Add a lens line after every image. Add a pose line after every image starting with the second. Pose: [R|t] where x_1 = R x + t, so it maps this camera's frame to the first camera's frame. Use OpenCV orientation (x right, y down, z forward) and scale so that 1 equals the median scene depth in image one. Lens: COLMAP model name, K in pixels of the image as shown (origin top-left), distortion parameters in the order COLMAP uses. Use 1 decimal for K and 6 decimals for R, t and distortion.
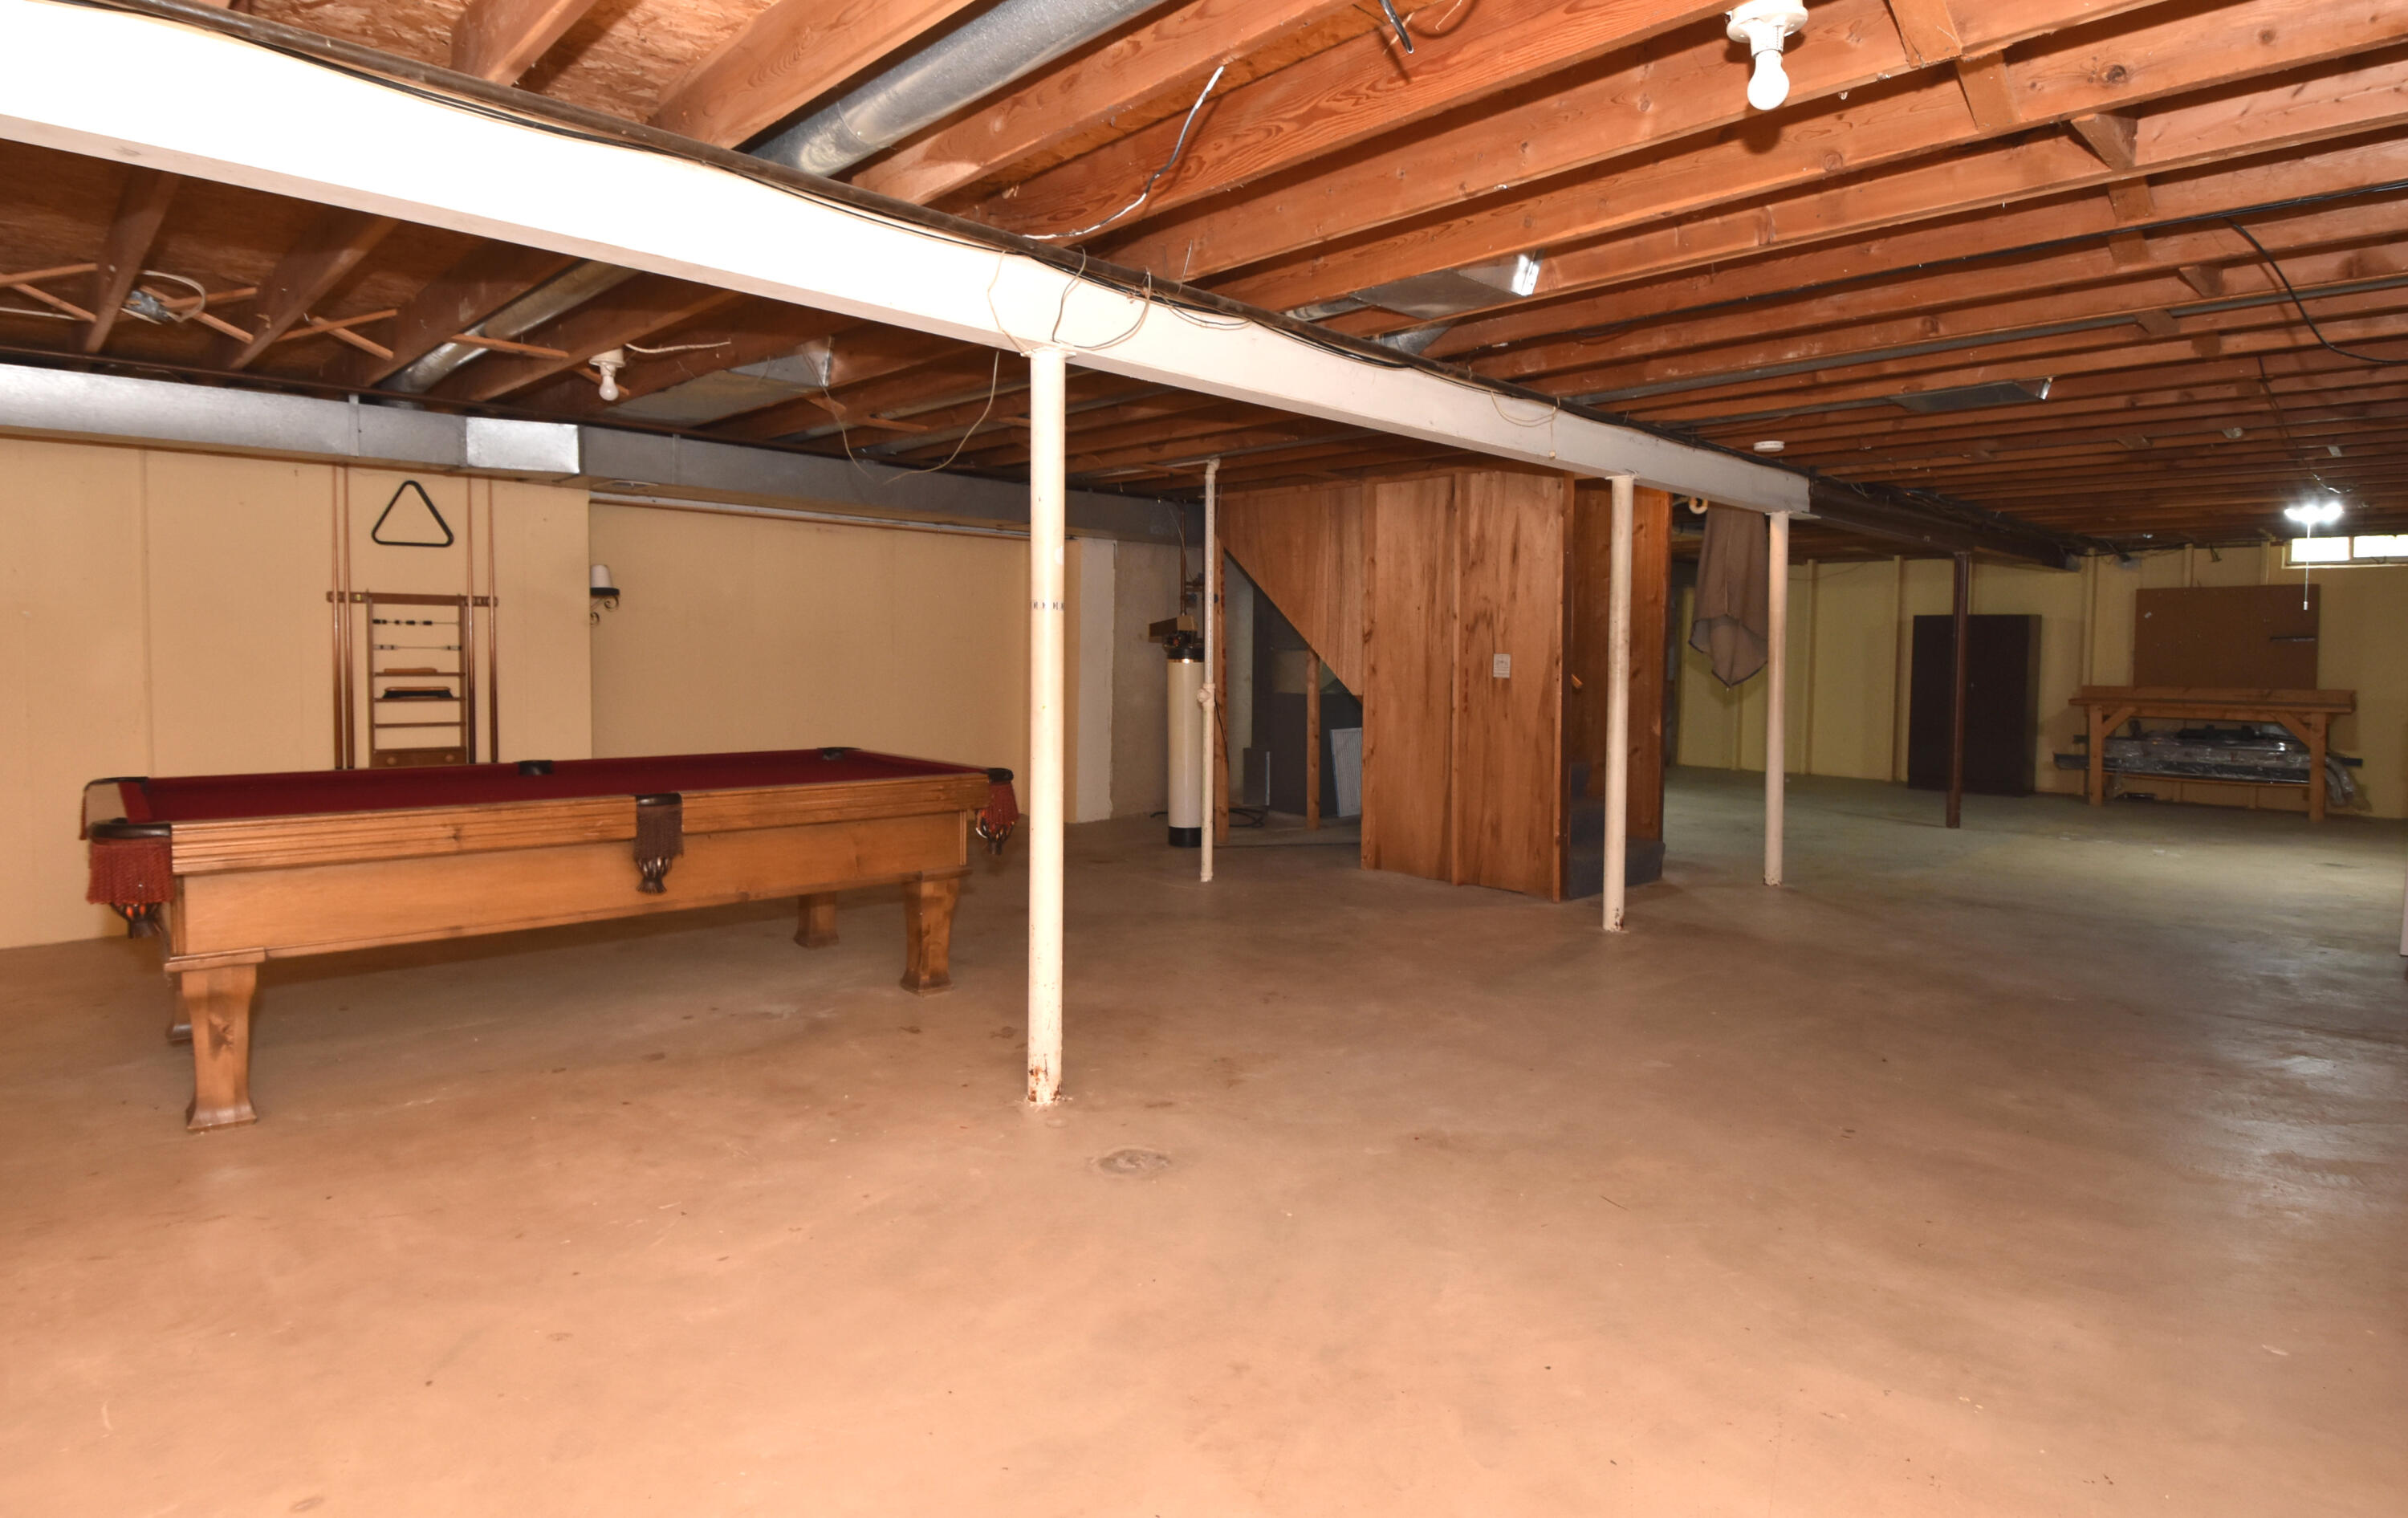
lens RADIAL K [[1292.6, 0, 1204.0], [0, 1292.6, 759.0], [0, 0, 1]] dist [0.001843, 0.000276]
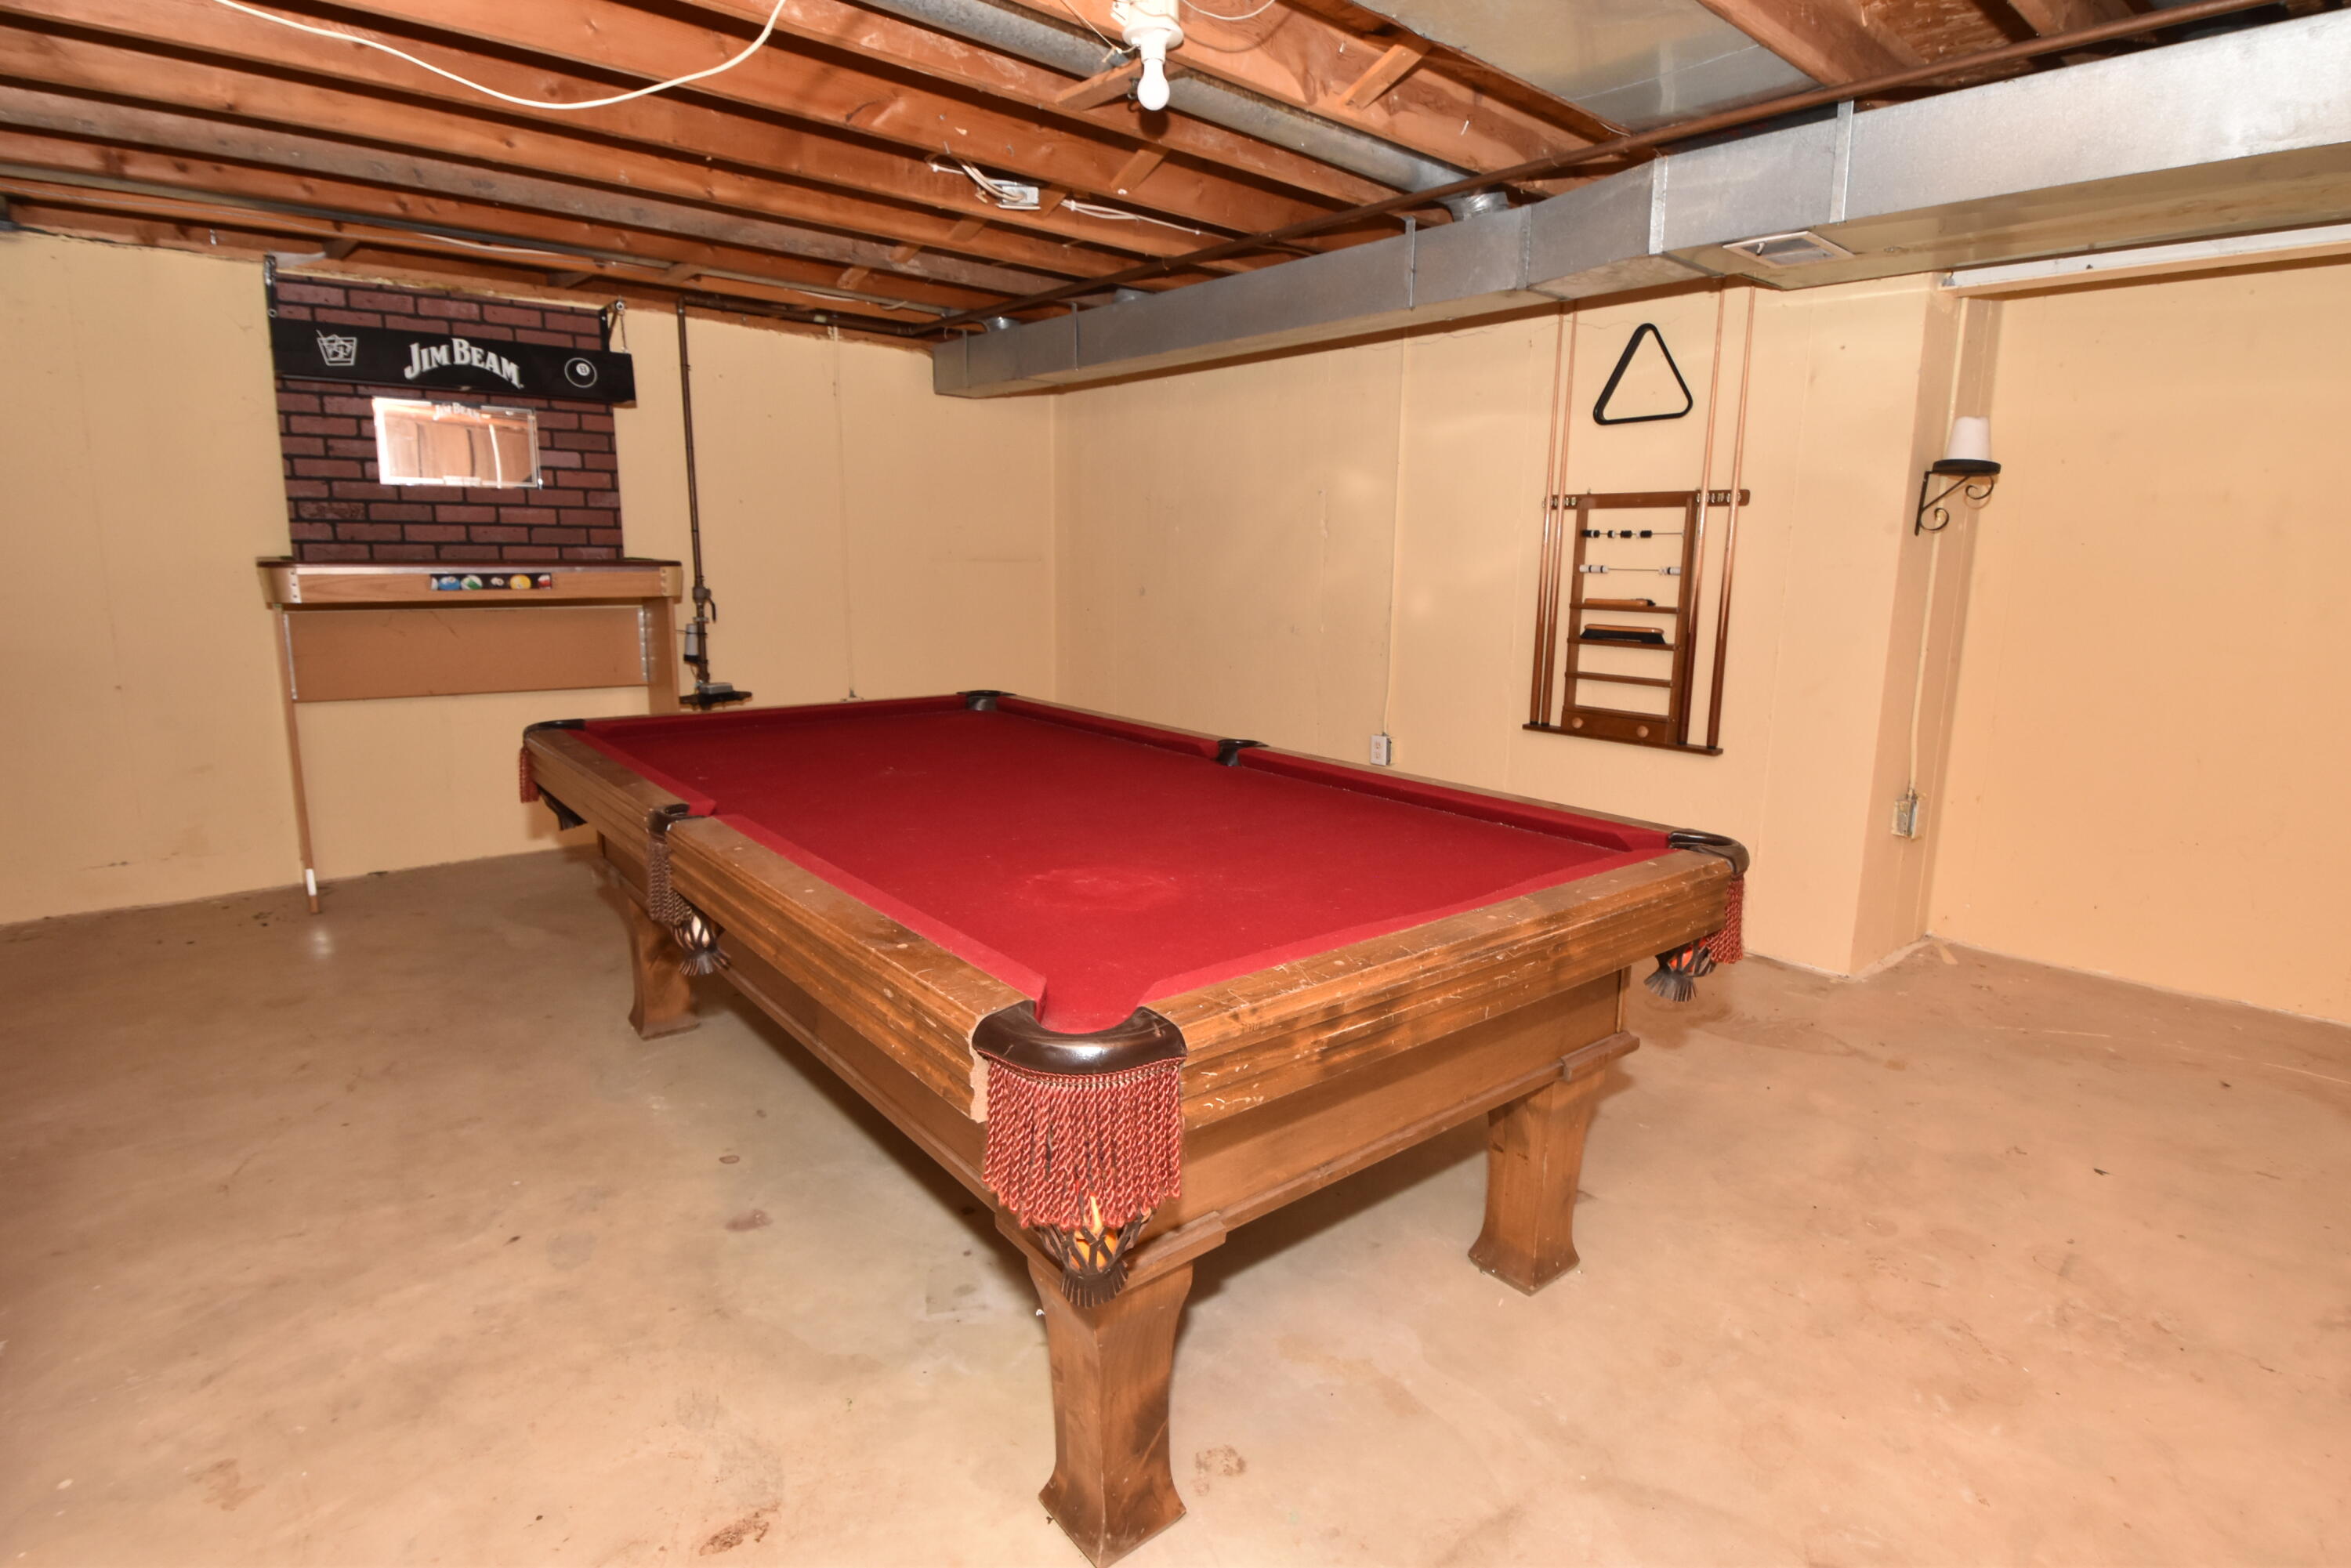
lens RADIAL K [[1168.8, 0, 1175.5], [0, 1168.8, 784.0], [0, 0, 1]] dist [0.000657, 0.000050]
pose [[-0.068880, 0.191200, -0.979131, 0.054755], [-0.093017, 0.975956, 0.197124, -0.075348], [0.993279, 0.104653, -0.049439, 0.801889]]
